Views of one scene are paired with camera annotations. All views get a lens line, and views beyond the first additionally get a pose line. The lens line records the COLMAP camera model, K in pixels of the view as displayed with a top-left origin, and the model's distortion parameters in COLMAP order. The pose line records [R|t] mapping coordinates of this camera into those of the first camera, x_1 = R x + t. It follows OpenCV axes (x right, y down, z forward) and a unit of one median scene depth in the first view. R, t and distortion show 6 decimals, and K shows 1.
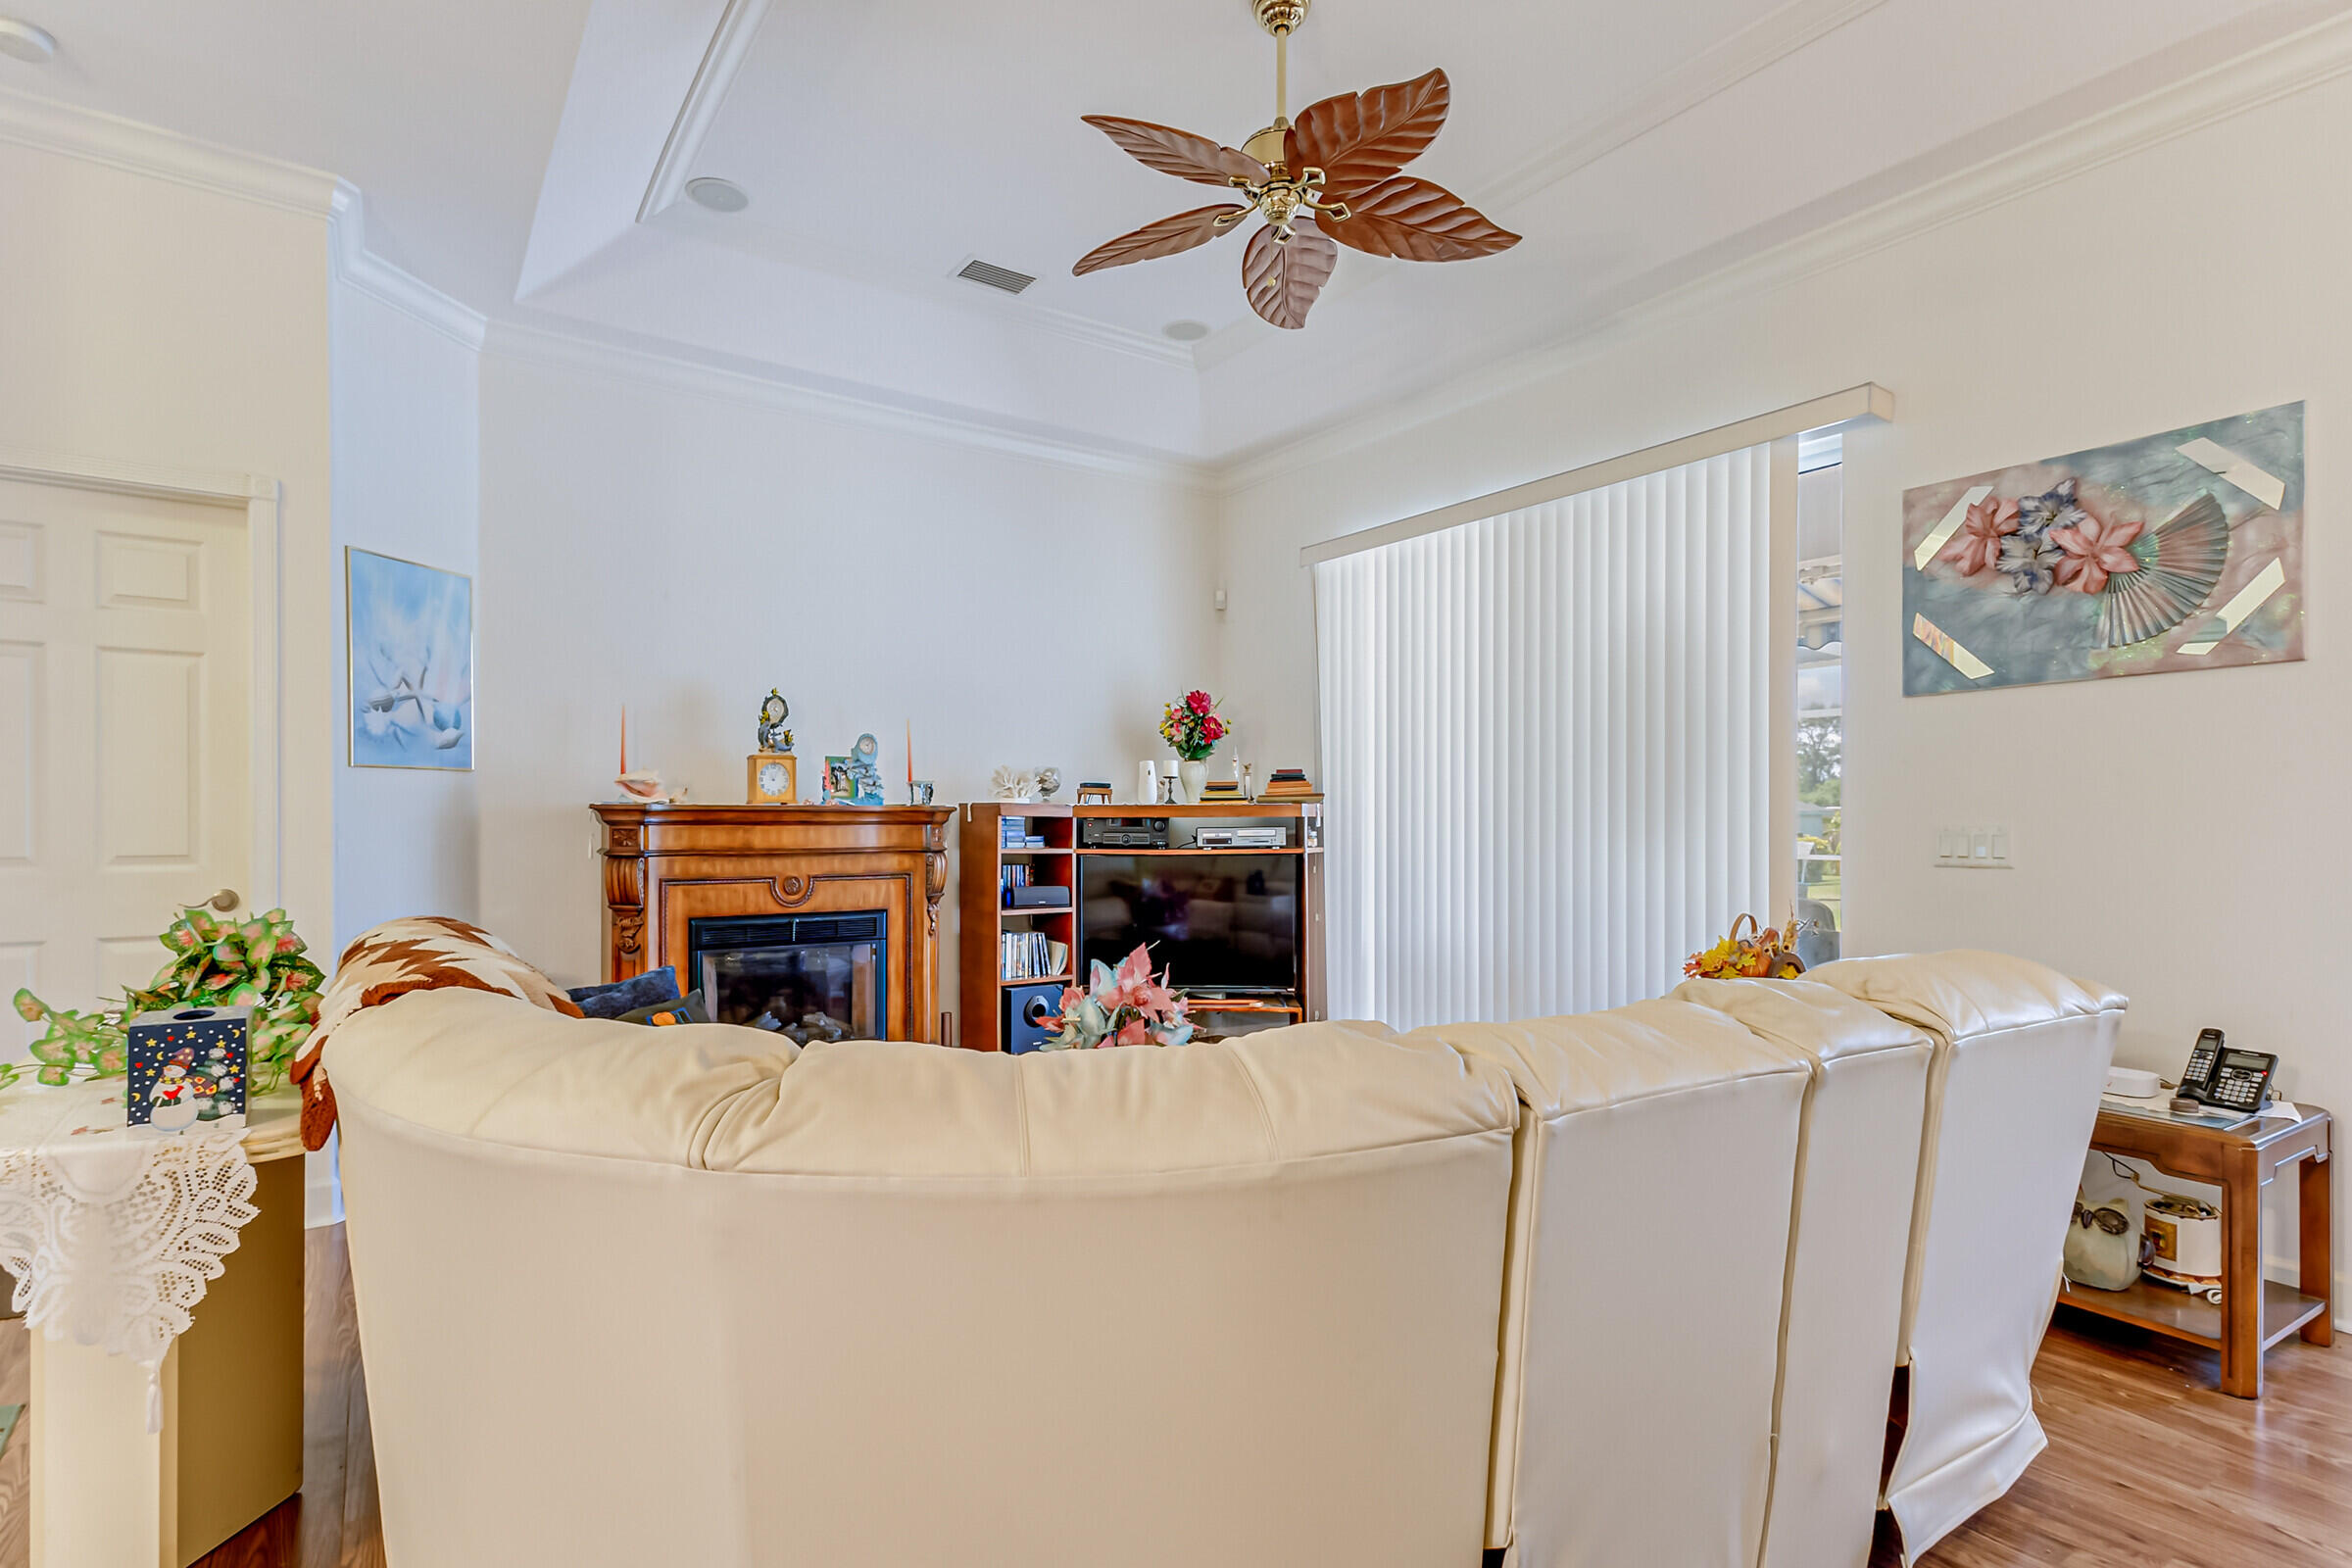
lens RADIAL K [[1201.1, 0, 1280.3], [0, 1201.1, 821.1], [0, 0, 1]] dist [0.011039, -0.000697]
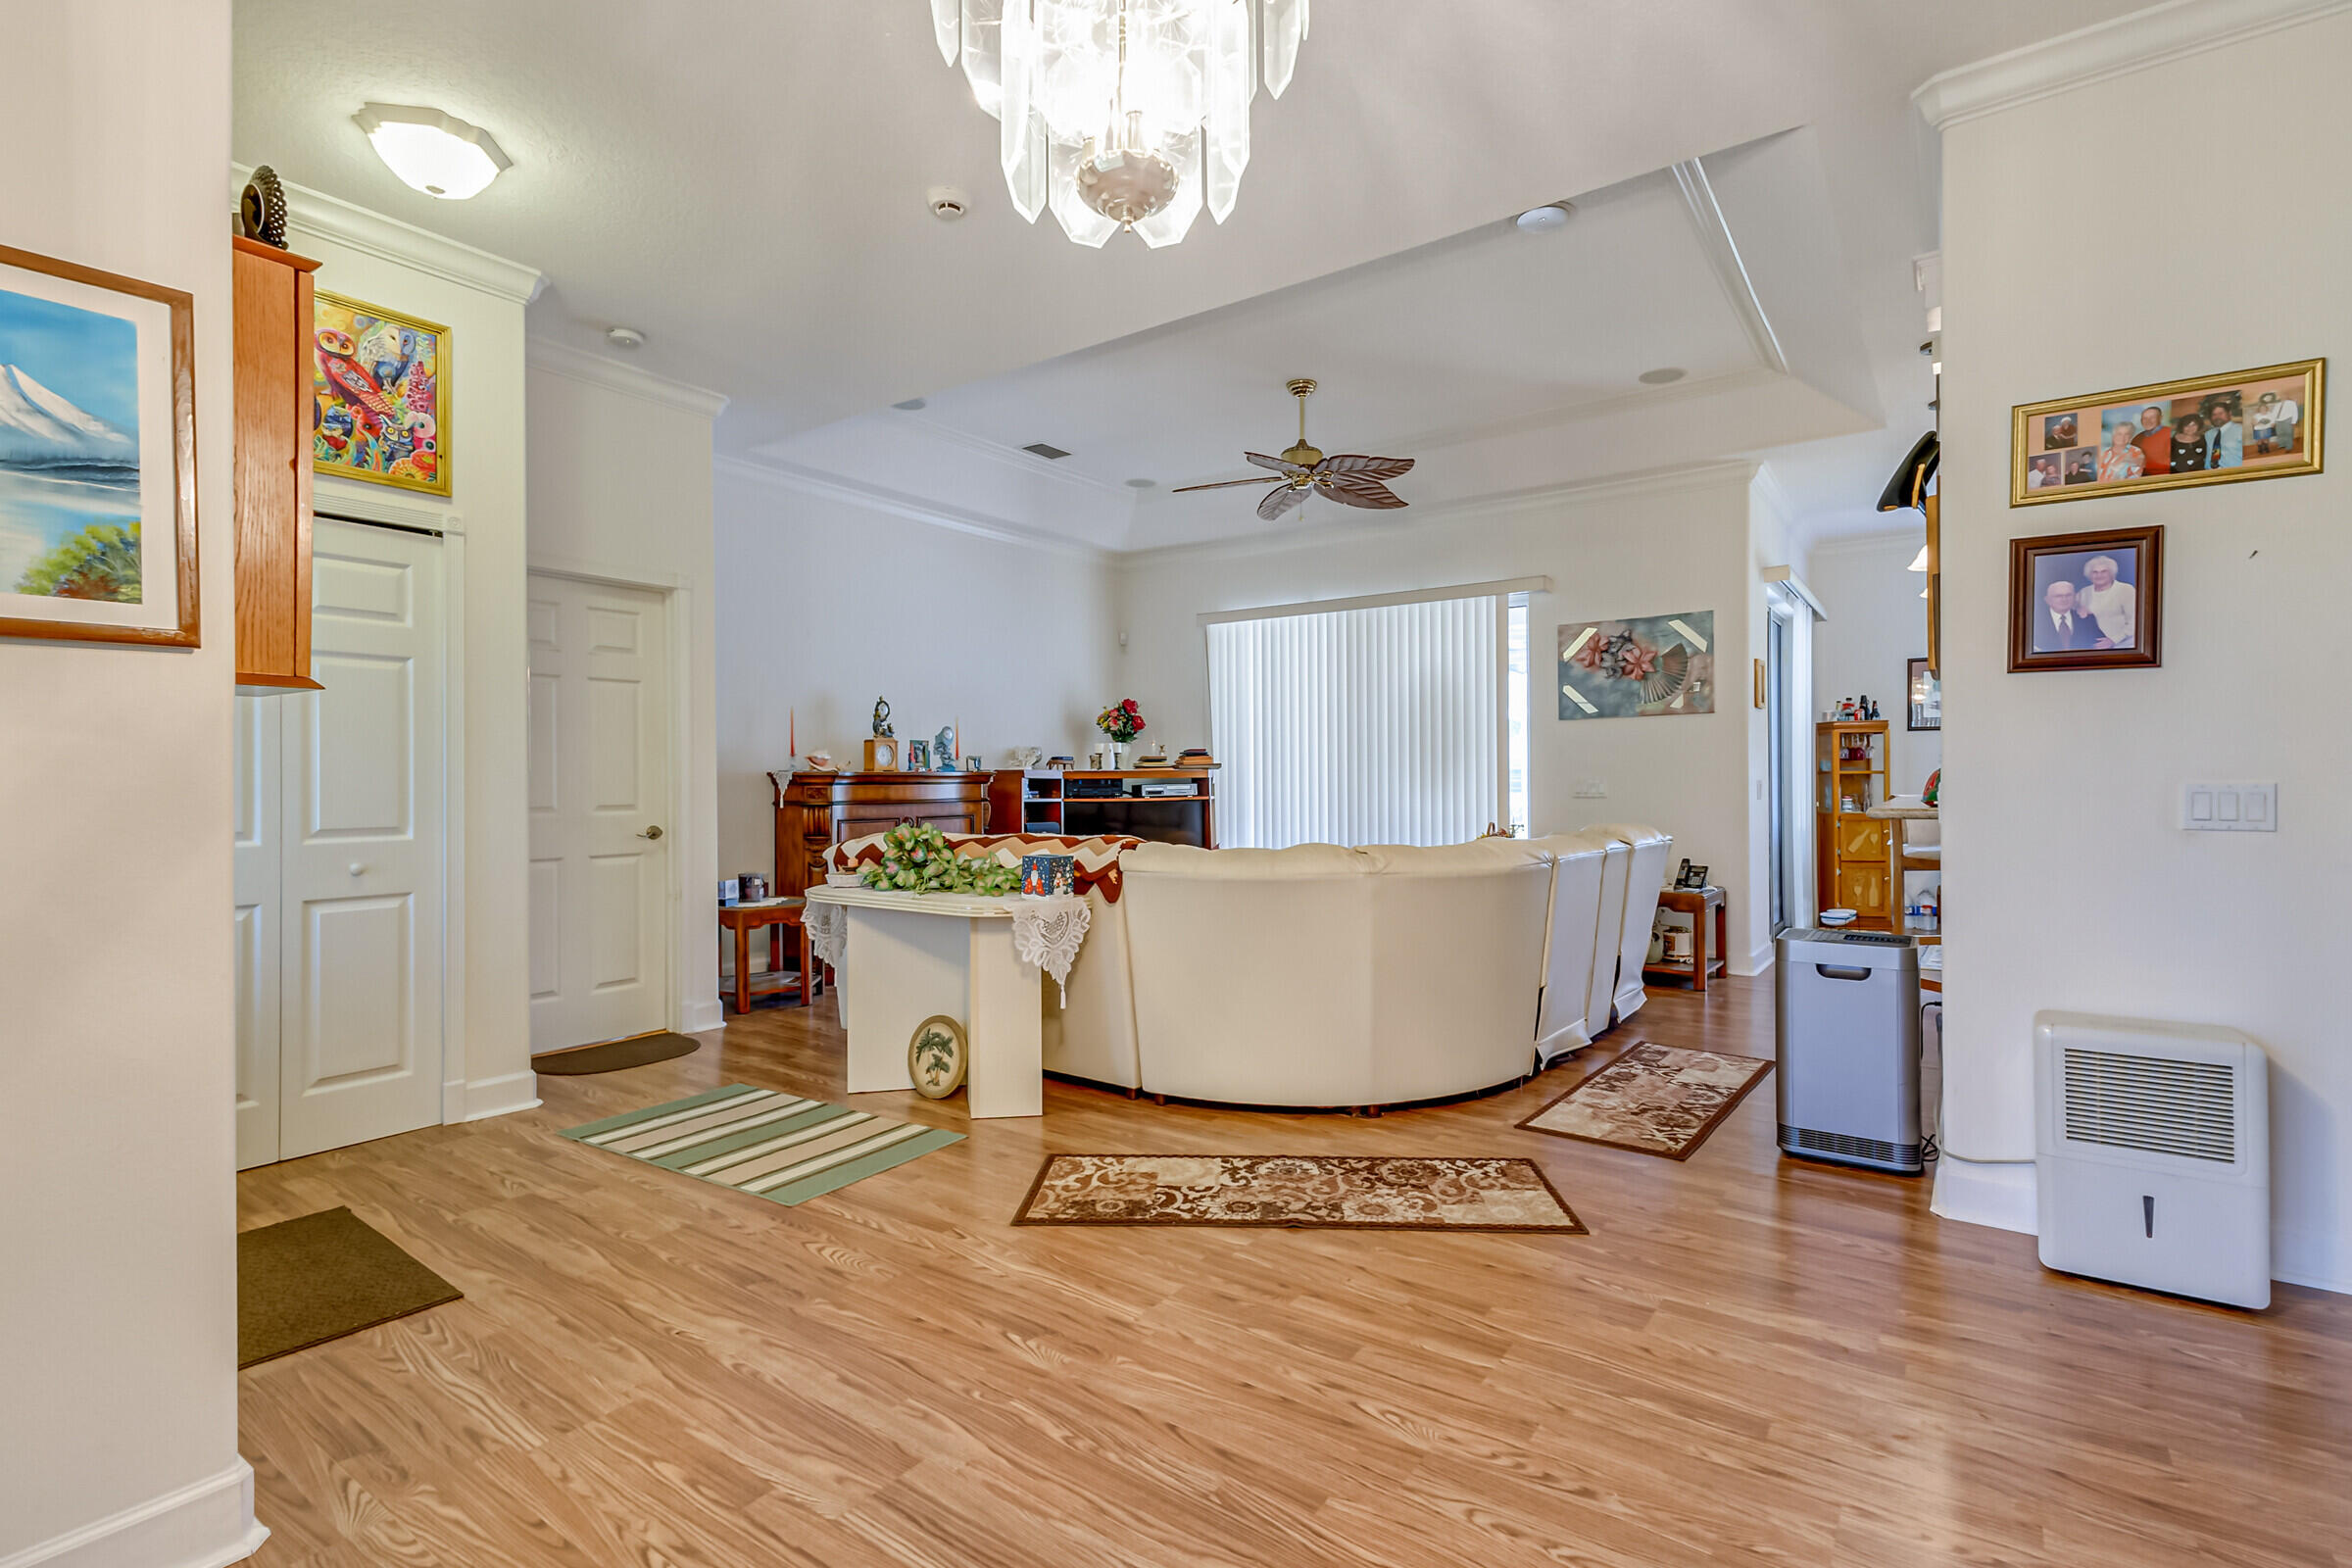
lens RADIAL K [[1101.6, 0, 1173.6], [0, 1101.6, 778.2], [0, 0, 1]] dist [0.006222, 0.000160]
pose [[0.958737, -0.005650, 0.284239, -0.518711], [0.007110, 0.999966, -0.004103, 0.003743], [-0.284206, 0.005955, 0.958745, -0.516003]]
